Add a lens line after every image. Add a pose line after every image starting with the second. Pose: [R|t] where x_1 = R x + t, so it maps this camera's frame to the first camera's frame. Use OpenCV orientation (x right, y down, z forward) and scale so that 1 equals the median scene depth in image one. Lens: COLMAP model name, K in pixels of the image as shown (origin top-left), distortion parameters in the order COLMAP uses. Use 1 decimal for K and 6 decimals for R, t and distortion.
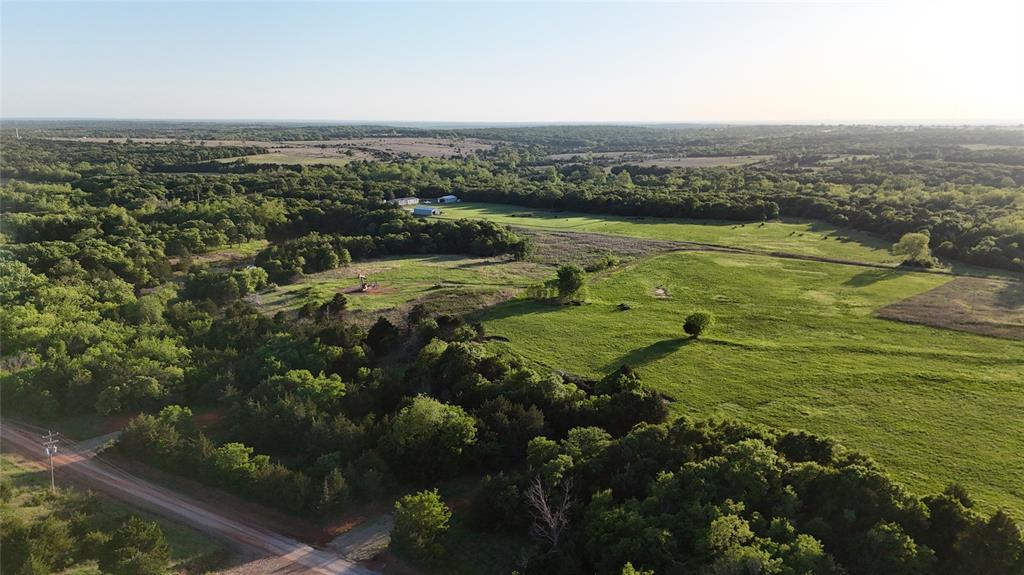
lens RADIAL K [[750.6, 0, 507.9], [0, 750.6, 284.4], [0, 0, 1]] dist [0.088956, -0.084989]
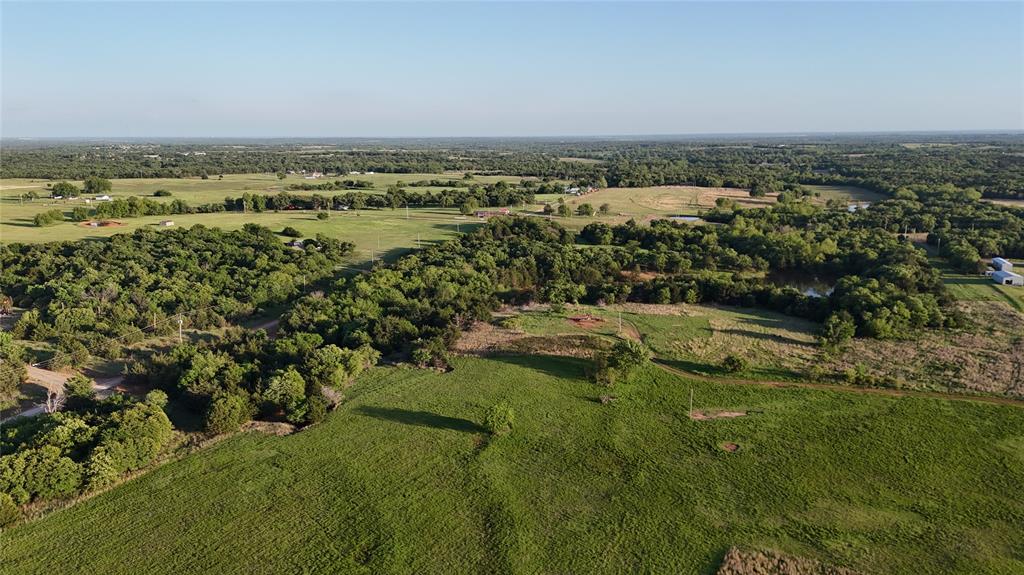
lens RADIAL K [[750.6, 0, 513.2], [0, 750.6, 288.7], [0, 0, 1]] dist [0.088956, -0.084989]
pose [[0.300277, 0.188913, -0.934958, 0.678381], [-0.196232, 0.971459, 0.133266, -0.139996], [0.933449, 0.143452, 0.328778, 0.461149]]
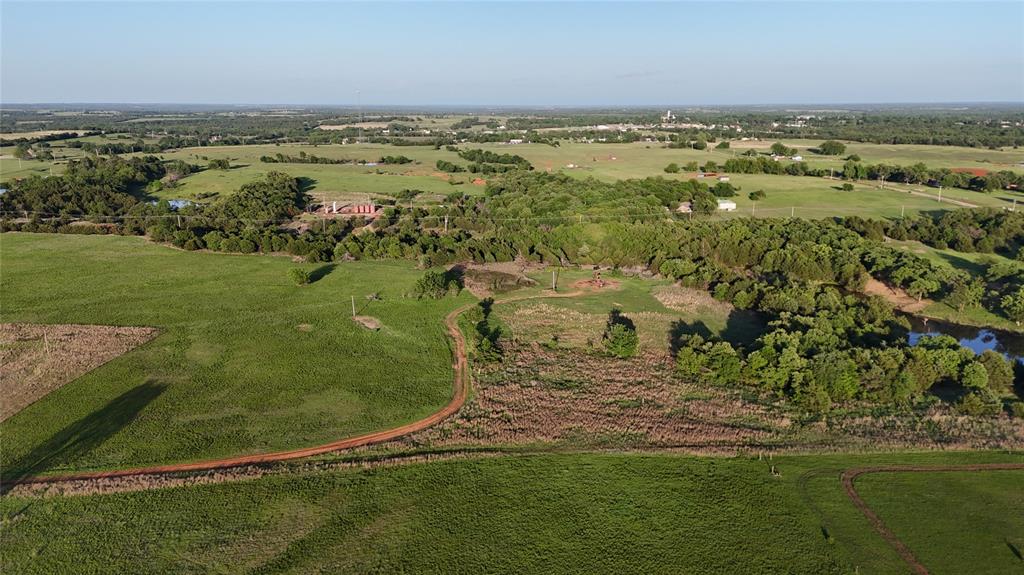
lens RADIAL K [[750.6, 0, 512.7], [0, 750.6, 288.1], [0, 0, 1]] dist [0.088956, -0.084989]
pose [[-0.786342, 0.146856, -0.600083, 0.531462], [-0.131323, 0.909403, 0.394639, -0.368578], [0.603672, 0.389126, -0.695817, 1.485971]]
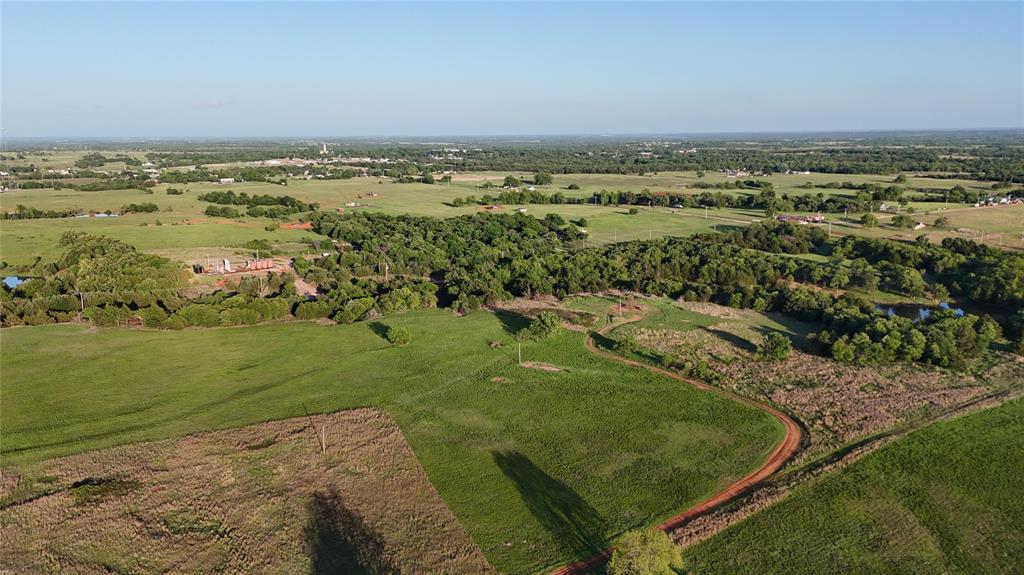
lens RADIAL K [[750.6, 0, 513.0], [0, 750.6, 289.1], [0, 0, 1]] dist [0.088956, -0.084989]
pose [[-0.376656, 0.191263, -0.906393, 0.936080], [-0.188261, 0.942230, 0.277058, -0.303006], [0.907022, 0.274994, -0.318889, 1.052370]]
